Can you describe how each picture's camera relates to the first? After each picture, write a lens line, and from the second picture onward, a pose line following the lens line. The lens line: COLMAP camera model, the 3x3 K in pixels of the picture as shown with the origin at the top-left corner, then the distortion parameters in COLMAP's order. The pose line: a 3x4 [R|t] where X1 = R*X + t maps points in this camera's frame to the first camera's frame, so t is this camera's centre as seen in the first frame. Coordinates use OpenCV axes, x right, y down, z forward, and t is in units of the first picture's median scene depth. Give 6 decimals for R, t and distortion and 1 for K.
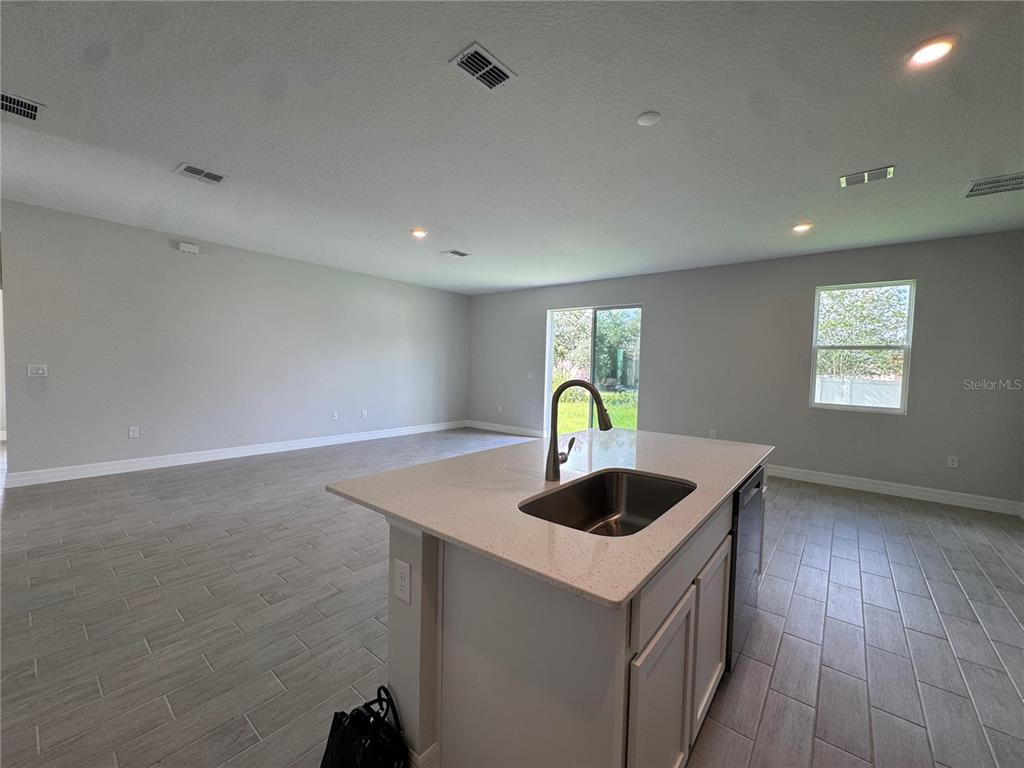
lens RADIAL K [[409.9, 0, 512.0], [0, 409.9, 384.0], [0, 0, 1]] dist [0.001146, 0.000042]
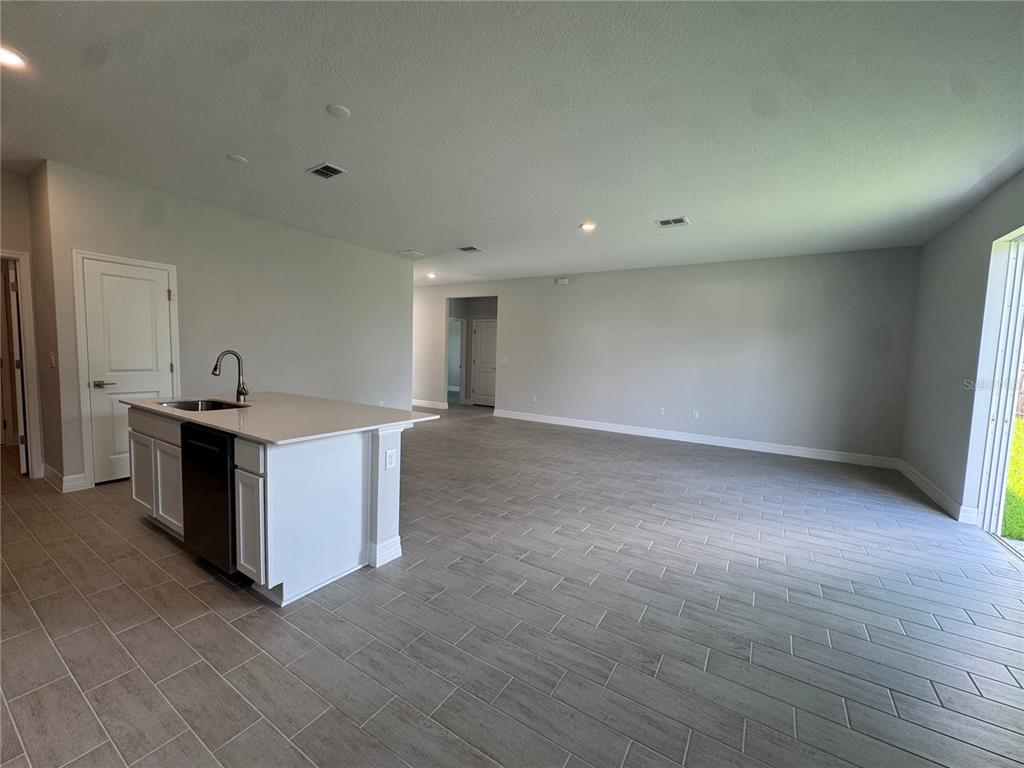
lens RADIAL K [[409.9, 0, 512.0], [0, 409.9, 384.0], [0, 0, 1]] dist [0.001146, 0.000042]
pose [[0.118710, 0.051422, -0.991596, 0.690221], [-0.068508, 0.996702, 0.043485, -0.009134], [0.990563, 0.062770, 0.121842, 0.647782]]
